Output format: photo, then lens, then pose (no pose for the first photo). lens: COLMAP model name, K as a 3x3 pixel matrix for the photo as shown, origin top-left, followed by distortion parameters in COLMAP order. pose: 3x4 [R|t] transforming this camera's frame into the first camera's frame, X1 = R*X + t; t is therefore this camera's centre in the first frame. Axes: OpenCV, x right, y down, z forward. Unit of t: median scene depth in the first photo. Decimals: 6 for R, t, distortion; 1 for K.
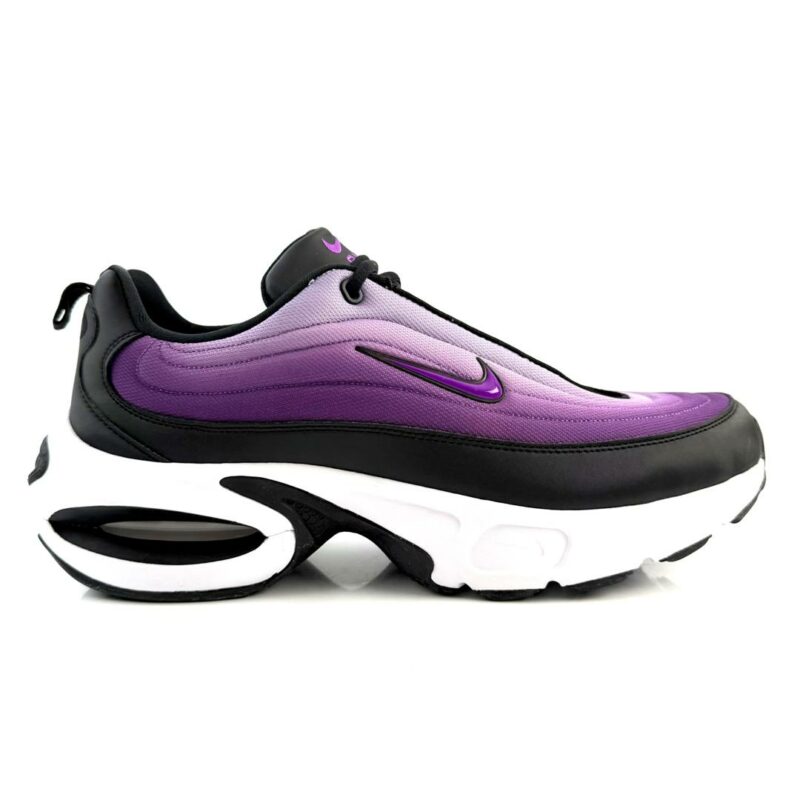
lens RADIAL K [[723.9, 0, 400.0], [0, 723.9, 400.0], [0, 0, 1]] dist [0.184450, -0.481130]
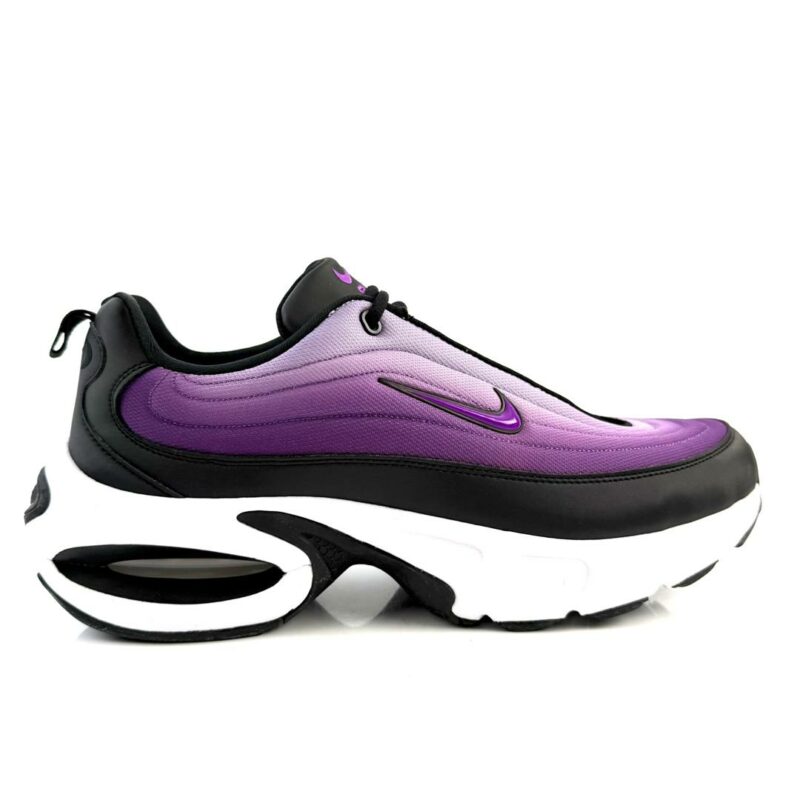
lens RADIAL K [[723.9, 0, 400.0], [0, 723.9, 400.0], [0, 0, 1]] dist [0.184450, -0.481130]
pose [[0.996230, -0.003654, 0.086671, -0.112014], [0.004917, 0.999885, -0.014357, -0.028333], [-0.086609, 0.014729, 0.996134, 0.008727]]
